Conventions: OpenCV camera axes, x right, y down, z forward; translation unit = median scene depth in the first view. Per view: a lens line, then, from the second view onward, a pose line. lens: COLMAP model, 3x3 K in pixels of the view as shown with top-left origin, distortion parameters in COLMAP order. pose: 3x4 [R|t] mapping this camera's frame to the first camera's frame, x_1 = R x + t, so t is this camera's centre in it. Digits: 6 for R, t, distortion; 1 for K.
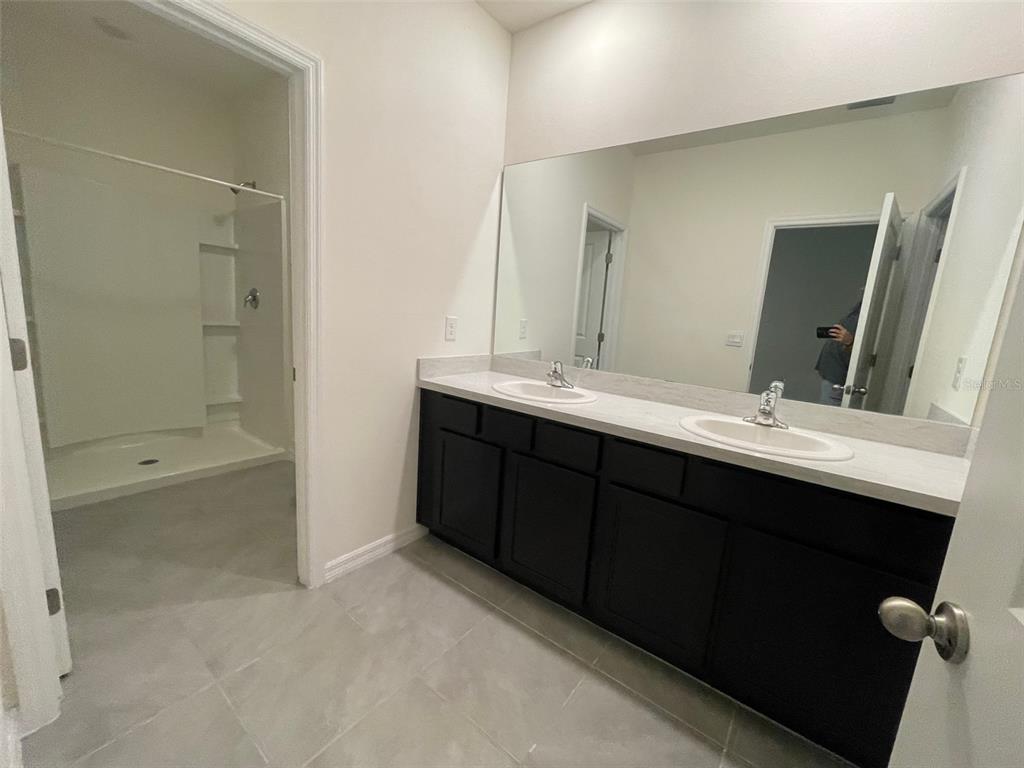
lens RADIAL K [[414.2, 0, 512.0], [0, 414.2, 384.0], [0, 0, 1]] dist [-0.000964, 0.000087]
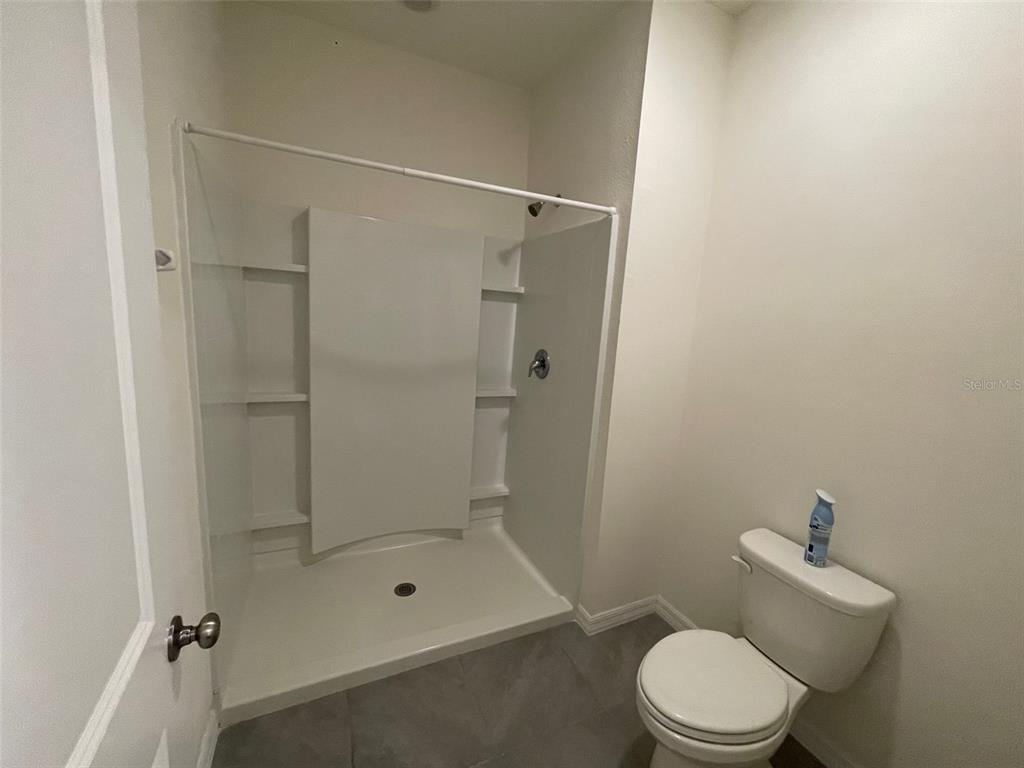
lens RADIAL K [[414.2, 0, 512.0], [0, 414.2, 384.0], [0, 0, 1]] dist [-0.000964, 0.000087]
pose [[0.881873, 0.057050, -0.468023, -0.327217], [-0.079373, 0.996449, -0.028097, -0.144182], [0.464758, 0.061926, 0.883270, 0.352011]]
